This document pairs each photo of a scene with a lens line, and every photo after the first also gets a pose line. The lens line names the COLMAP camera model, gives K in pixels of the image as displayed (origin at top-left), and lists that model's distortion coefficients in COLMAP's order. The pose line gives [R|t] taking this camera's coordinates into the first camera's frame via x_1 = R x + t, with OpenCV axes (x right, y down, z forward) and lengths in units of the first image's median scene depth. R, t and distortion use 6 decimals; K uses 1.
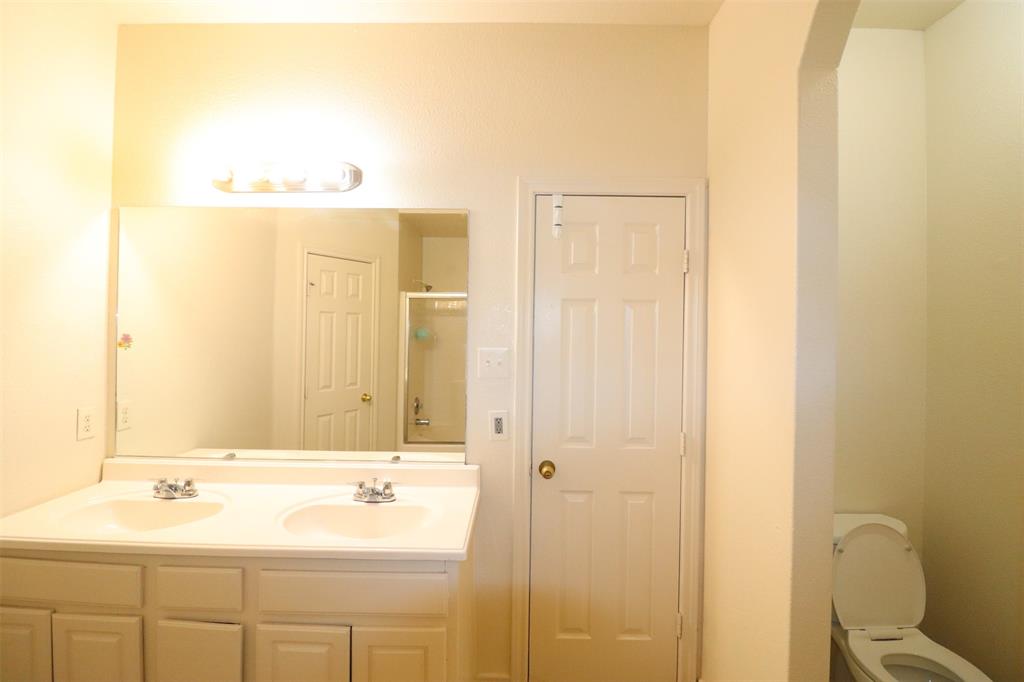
lens RADIAL K [[484.9, 0, 515.0], [0, 484.9, 323.7], [0, 0, 1]] dist [0.001812, -0.000448]
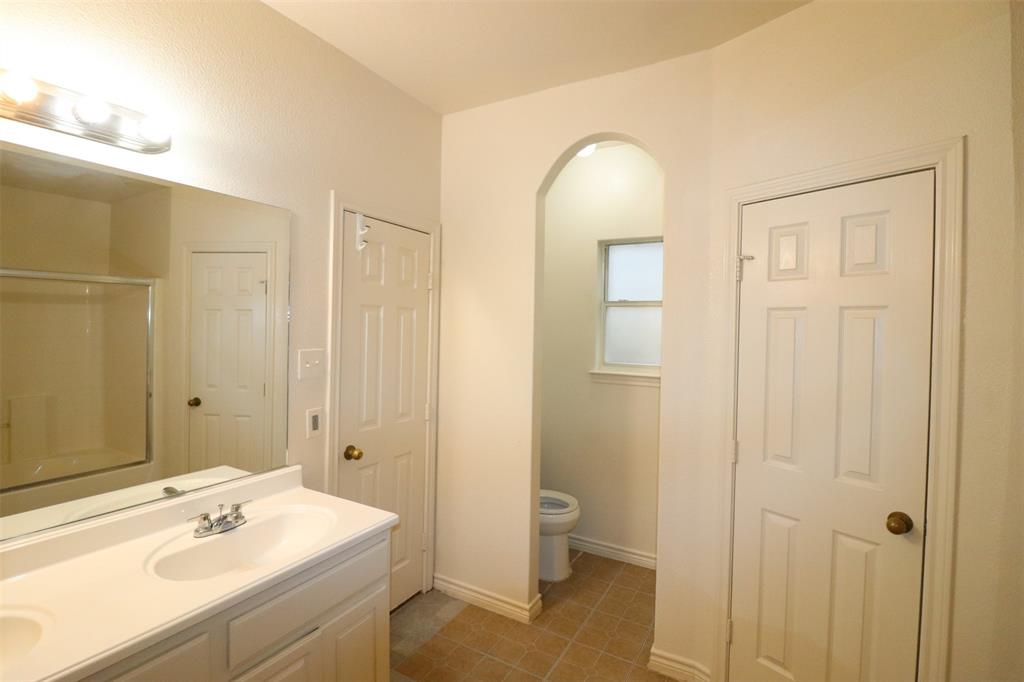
lens RADIAL K [[474.2, 0, 512.6], [0, 474.2, 328.7], [0, 0, 1]] dist [-0.000768, -0.012034]
pose [[0.488684, -0.008762, 0.872417, -0.720559], [-0.012470, 0.999777, 0.017026, -0.016798], [-0.872372, -0.019200, 0.488466, 0.127683]]
